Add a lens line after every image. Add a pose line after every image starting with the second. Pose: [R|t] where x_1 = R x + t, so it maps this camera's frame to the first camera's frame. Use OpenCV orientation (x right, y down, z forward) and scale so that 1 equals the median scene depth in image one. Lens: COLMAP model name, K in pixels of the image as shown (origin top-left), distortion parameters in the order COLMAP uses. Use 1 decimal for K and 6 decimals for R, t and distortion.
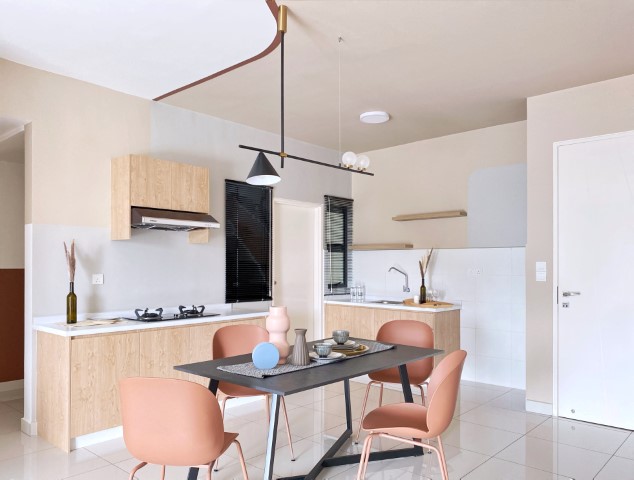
lens RADIAL K [[490.1, 0, 318.8], [0, 490.1, 262.0], [0, 0, 1]] dist [0.034371, 0.000700]
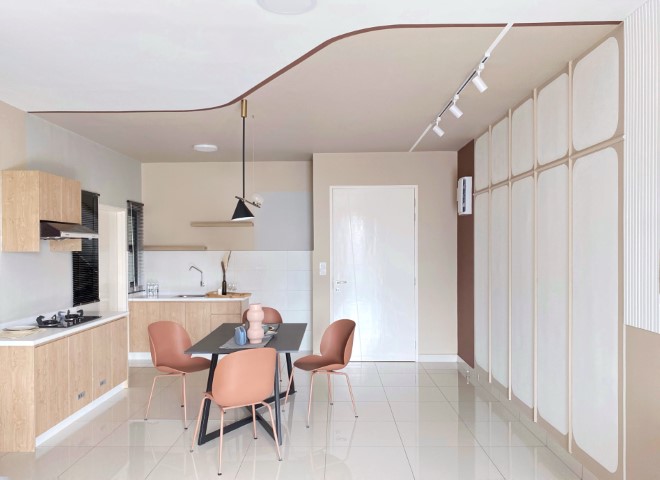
lens RADIAL K [[539.8, 0, 329.8], [0, 539.8, 242.0], [0, 0, 1]] dist [0.008797, -0.001025]
pose [[0.746739, 0.000351, 0.665117, -0.477235], [0.003347, 0.999985, -0.004285, -0.041403], [-0.665109, 0.005426, 0.746727, -0.195674]]
